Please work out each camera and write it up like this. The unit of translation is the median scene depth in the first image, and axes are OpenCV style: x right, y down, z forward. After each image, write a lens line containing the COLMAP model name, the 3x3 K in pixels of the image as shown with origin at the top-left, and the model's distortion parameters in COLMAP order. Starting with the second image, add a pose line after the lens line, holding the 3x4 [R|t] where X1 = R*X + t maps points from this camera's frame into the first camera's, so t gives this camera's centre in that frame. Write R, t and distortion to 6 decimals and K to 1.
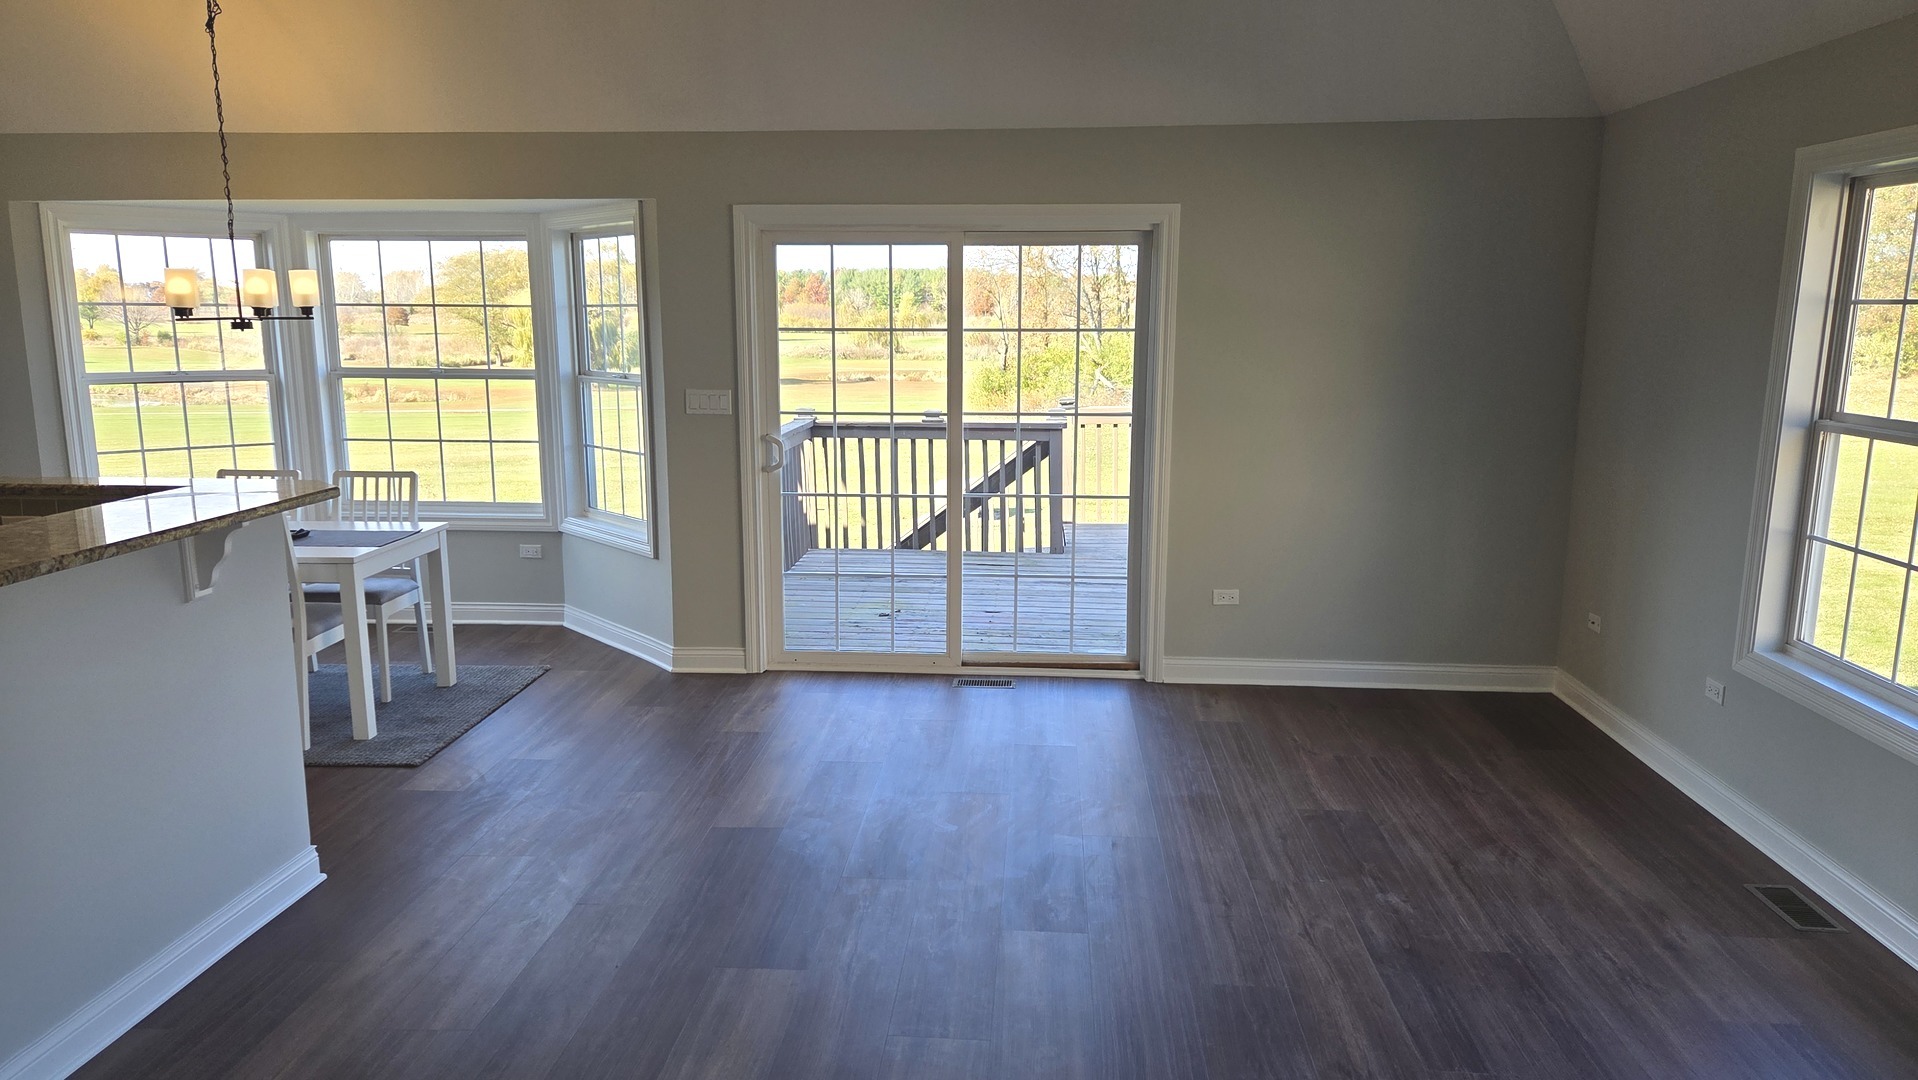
lens RADIAL K [[1292.7, 0, 954.7], [0, 1292.7, 529.6], [0, 0, 1]] dist [0.082419, -0.075959]
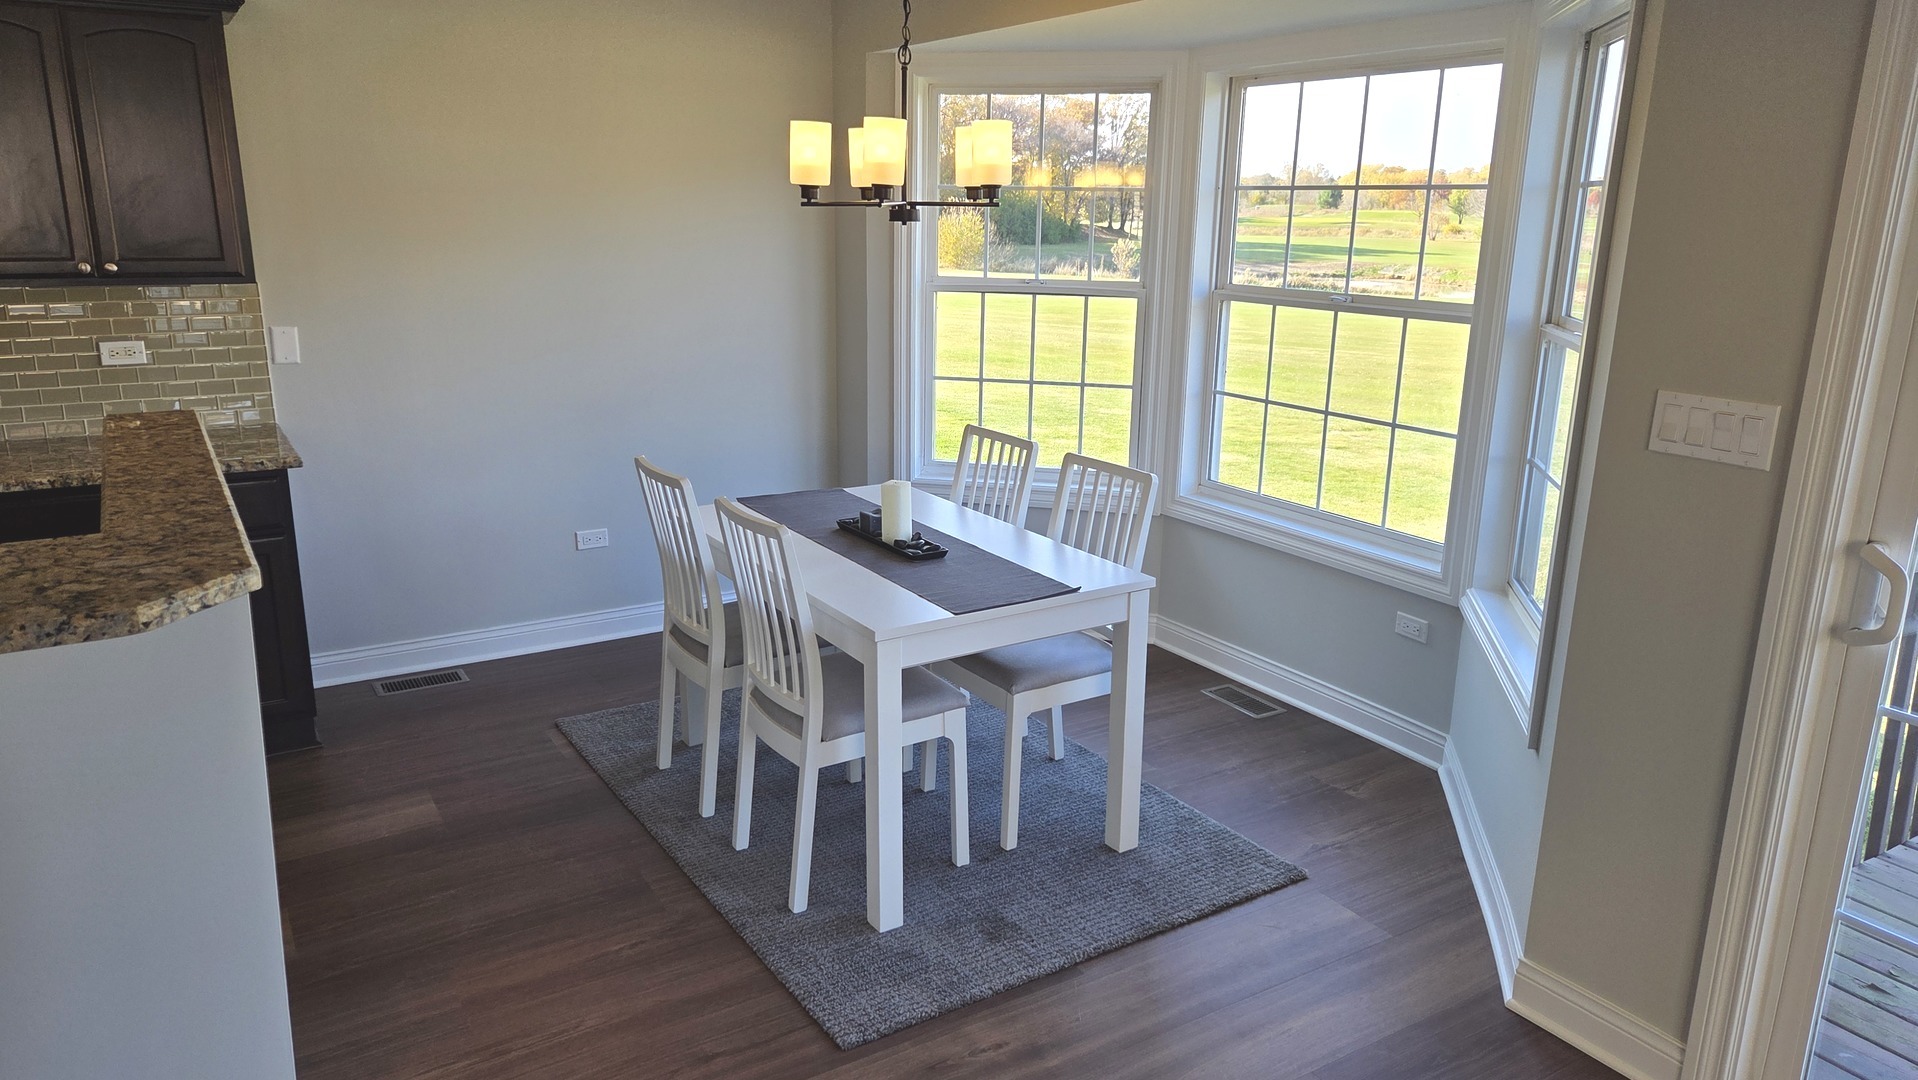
lens RADIAL K [[1280.7, 0, 953.3], [0, 1280.7, 529.9], [0, 0, 1]] dist [0.074538, -0.057571]
pose [[0.582311, 0.210220, -0.785316, -0.008916], [-0.146027, 0.977325, 0.153340, -0.090379], [0.799744, 0.025386, 0.599805, 0.554415]]
